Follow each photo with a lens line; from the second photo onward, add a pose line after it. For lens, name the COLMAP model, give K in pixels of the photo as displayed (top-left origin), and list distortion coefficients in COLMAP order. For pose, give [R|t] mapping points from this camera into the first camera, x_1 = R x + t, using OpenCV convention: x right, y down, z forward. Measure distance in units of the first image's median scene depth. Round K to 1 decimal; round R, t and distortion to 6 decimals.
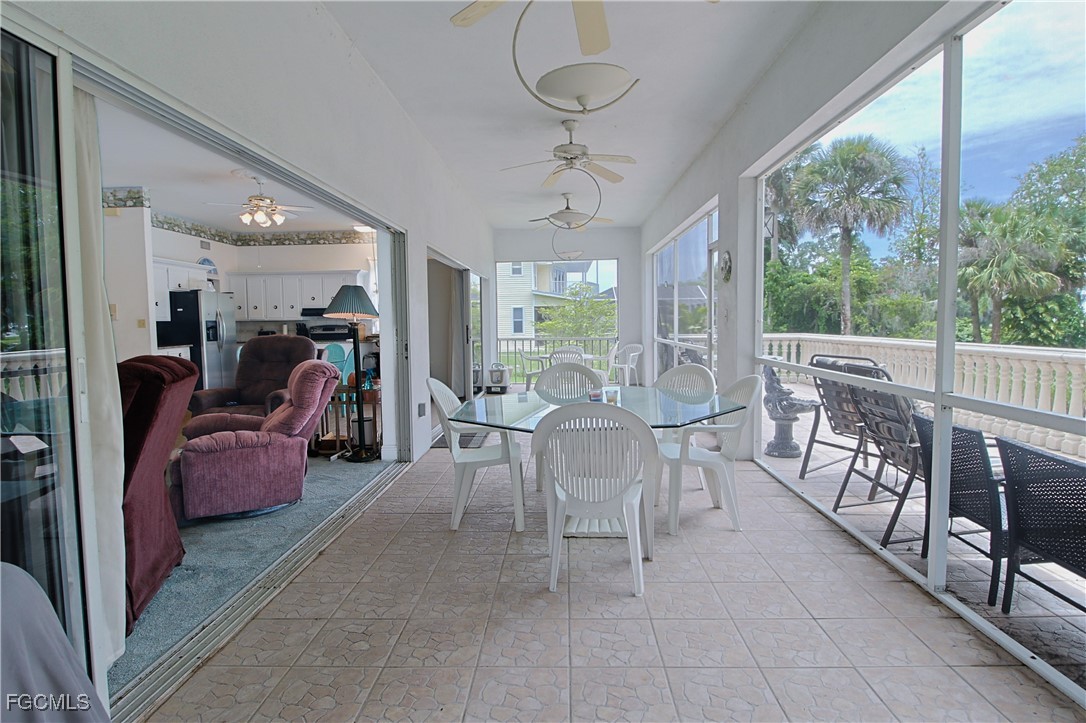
lens RADIAL K [[553.3, 0, 545.7], [0, 553.3, 364.4], [0, 0, 1]] dist [0.002531, -0.014223]
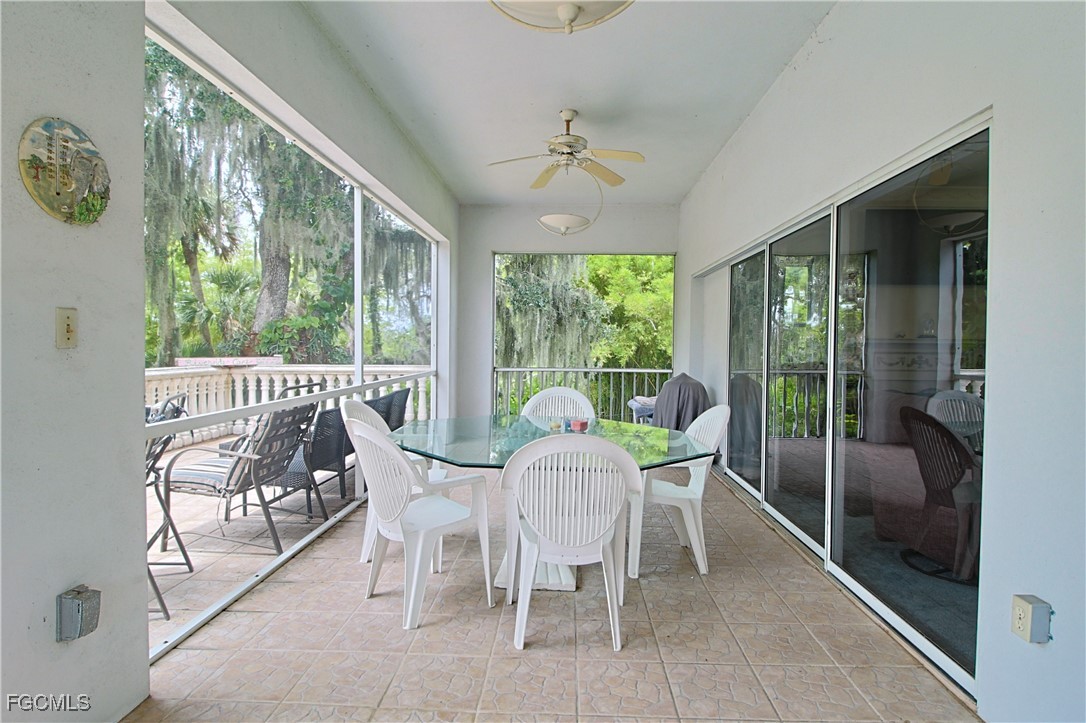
lens RADIAL K [[567.8, 0, 551.4], [0, 567.8, 357.1], [0, 0, 1]] dist [-0.002874, -0.001169]
pose [[-0.999996, 0.002723, -0.001210, 0.074669], [0.002585, 0.994789, 0.101926, -0.144266], [0.001481, 0.101922, -0.994791, 1.834114]]
